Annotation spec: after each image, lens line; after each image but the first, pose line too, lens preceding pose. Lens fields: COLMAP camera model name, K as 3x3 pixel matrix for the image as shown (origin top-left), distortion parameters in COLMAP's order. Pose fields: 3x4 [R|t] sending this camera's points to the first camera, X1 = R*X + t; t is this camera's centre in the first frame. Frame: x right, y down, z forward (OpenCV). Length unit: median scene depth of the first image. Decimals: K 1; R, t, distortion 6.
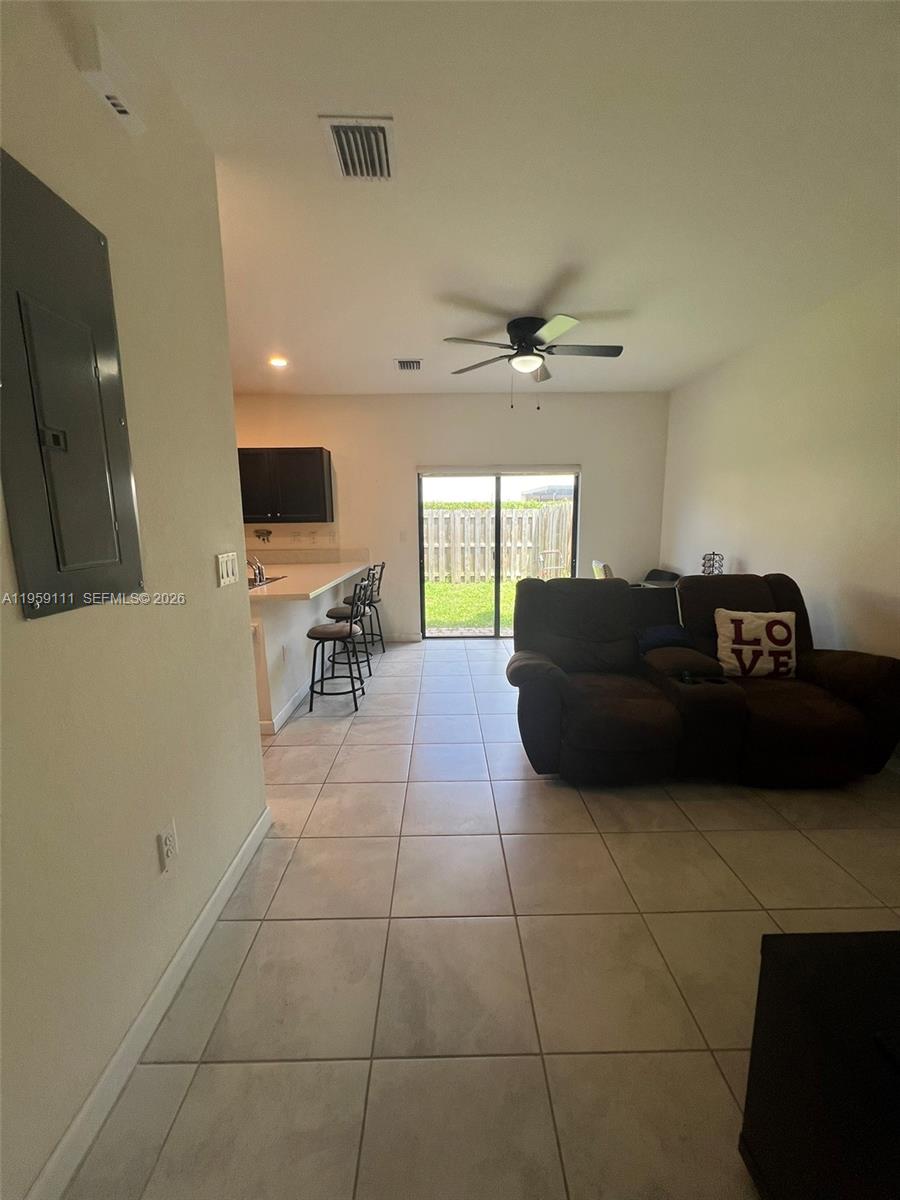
lens RADIAL K [[478.8, 0, 450.0], [0, 478.8, 600.0], [0, 0, 1]] dist [0.000485, 0.000394]
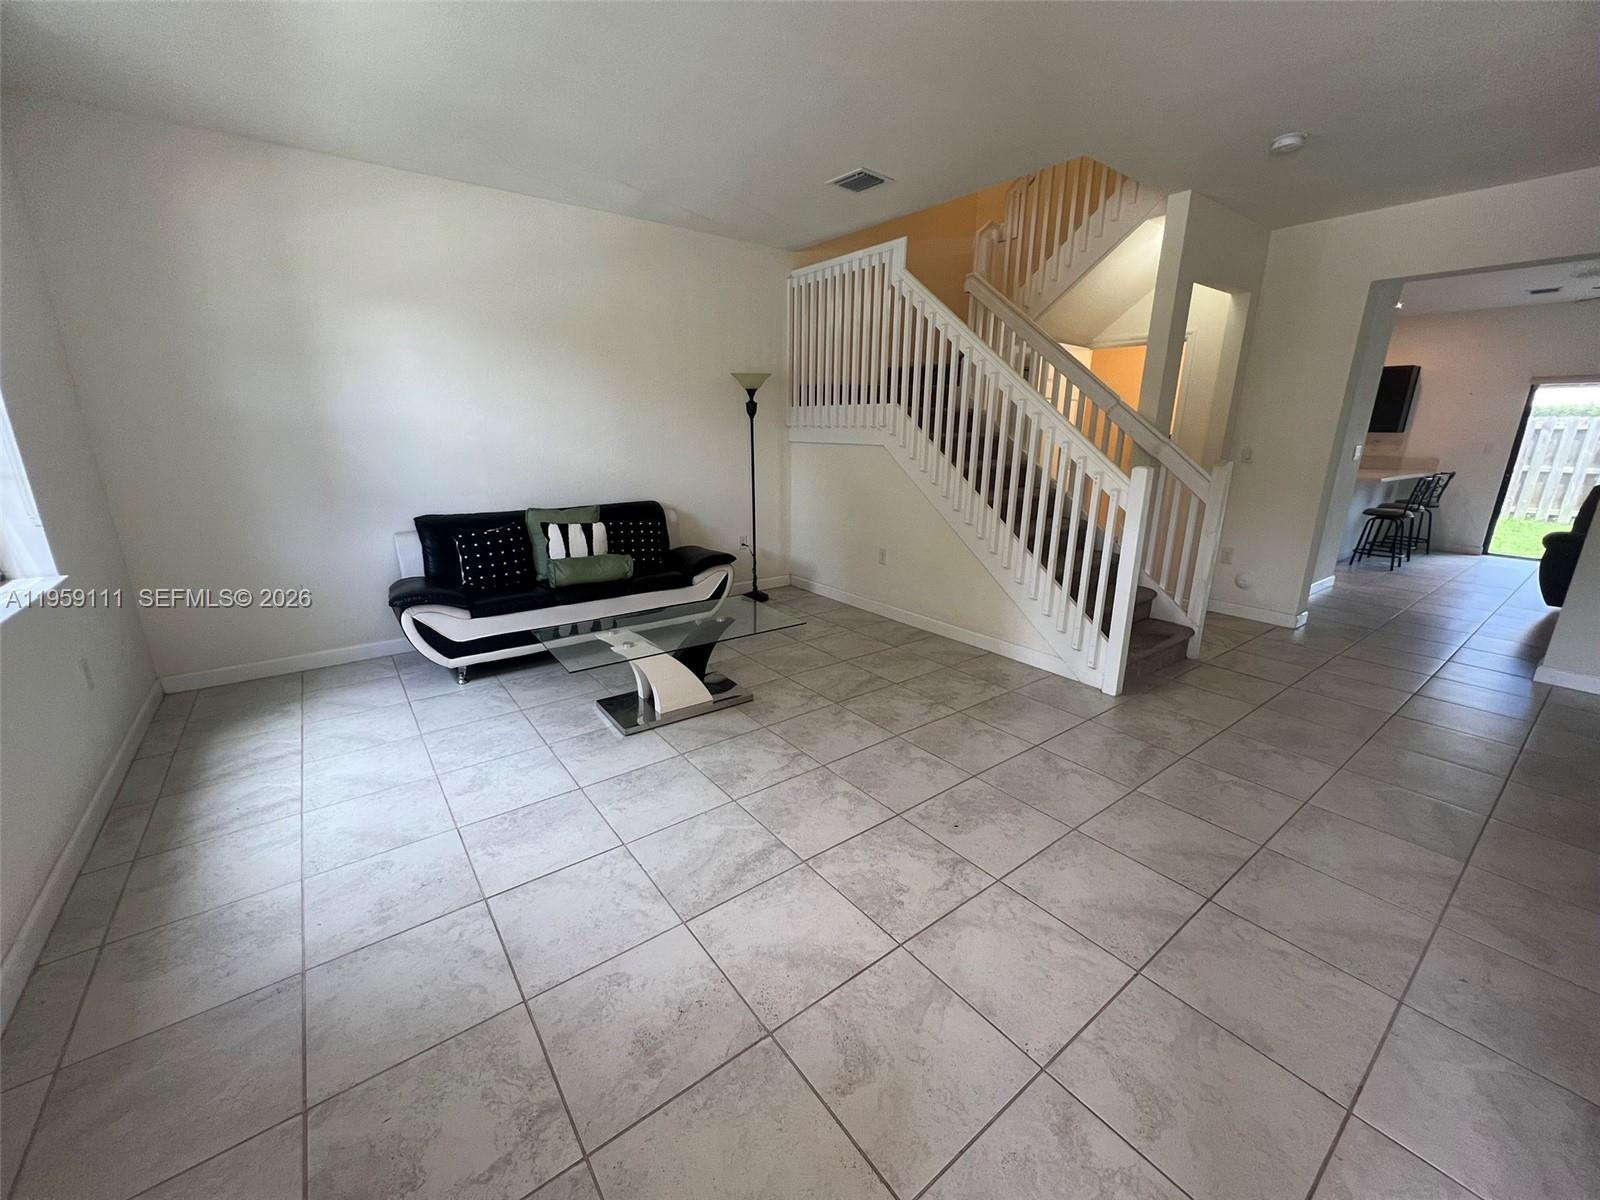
lens RADIAL K [[638.3, 0, 800.0], [0, 638.3, 600.0], [0, 0, 1]] dist [0.000485, 0.000394]
pose [[0.592160, 0.234612, -0.770911, 0.166294], [-0.151233, 0.972036, 0.179653, 0.166570], [0.791502, 0.010204, 0.611082, -1.042612]]
